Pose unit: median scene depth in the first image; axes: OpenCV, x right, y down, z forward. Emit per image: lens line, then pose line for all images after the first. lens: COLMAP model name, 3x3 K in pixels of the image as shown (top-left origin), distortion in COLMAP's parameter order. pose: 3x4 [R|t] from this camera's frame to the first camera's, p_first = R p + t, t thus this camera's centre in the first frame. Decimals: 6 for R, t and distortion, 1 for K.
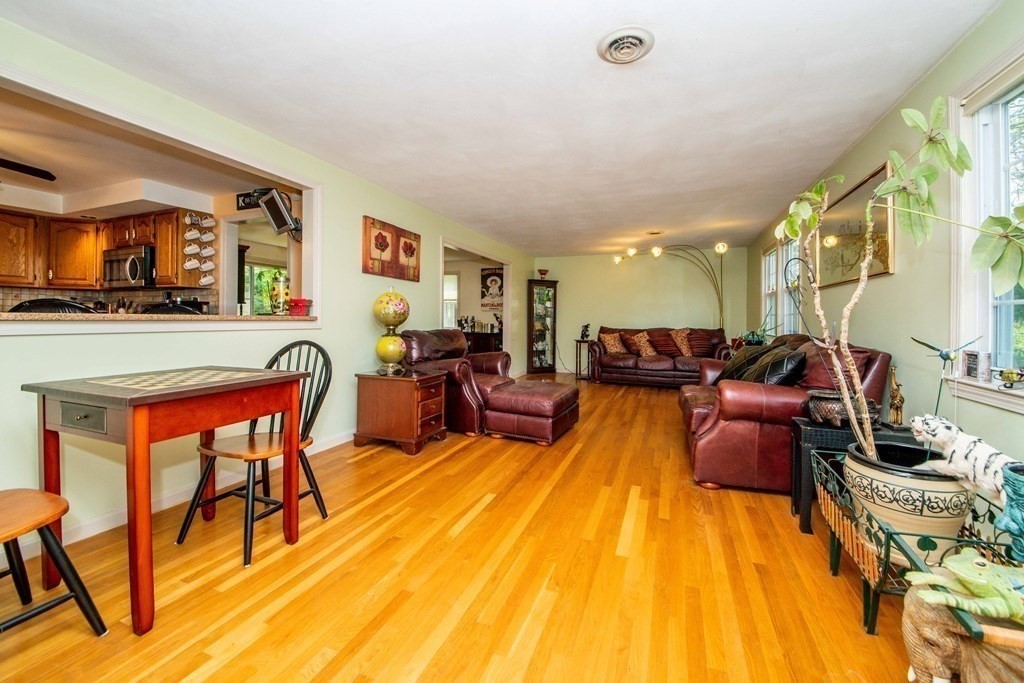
lens RADIAL K [[394.8, 0, 520.7], [0, 394.8, 317.2], [0, 0, 1]] dist [-0.001997, -0.000471]
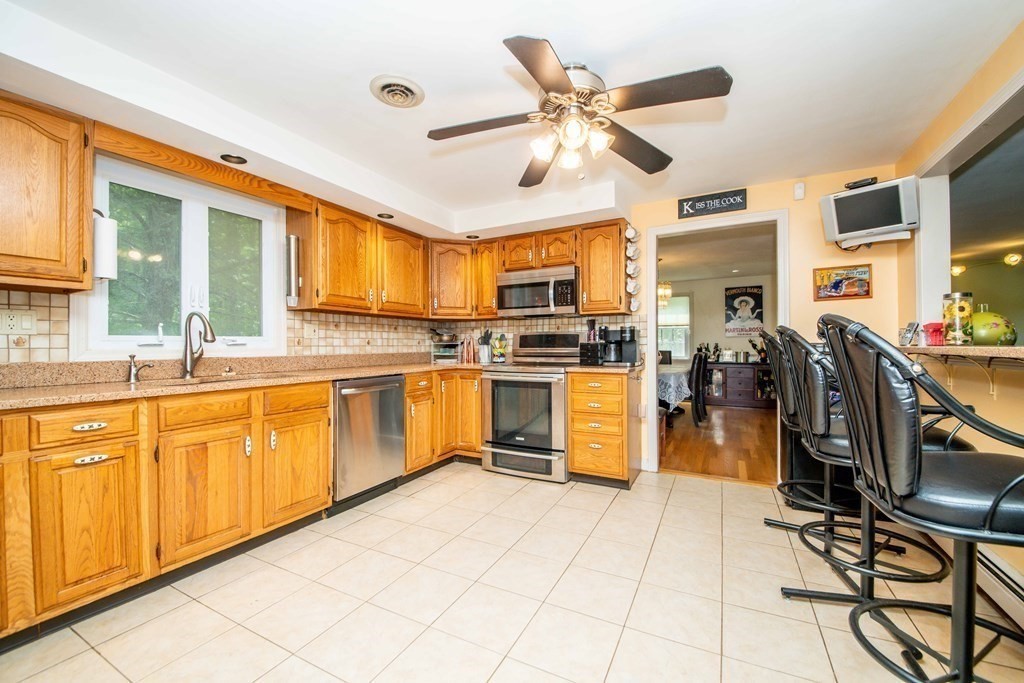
lens RADIAL K [[412.2, 0, 508.4], [0, 412.2, 346.0], [0, 0, 1]] dist [-0.006514, -0.000452]
pose [[0.993226, -0.014873, -0.115246, -0.957328], [0.015342, 0.999877, 0.003186, -0.013333], [0.115185, -0.004932, 0.993332, 0.101562]]
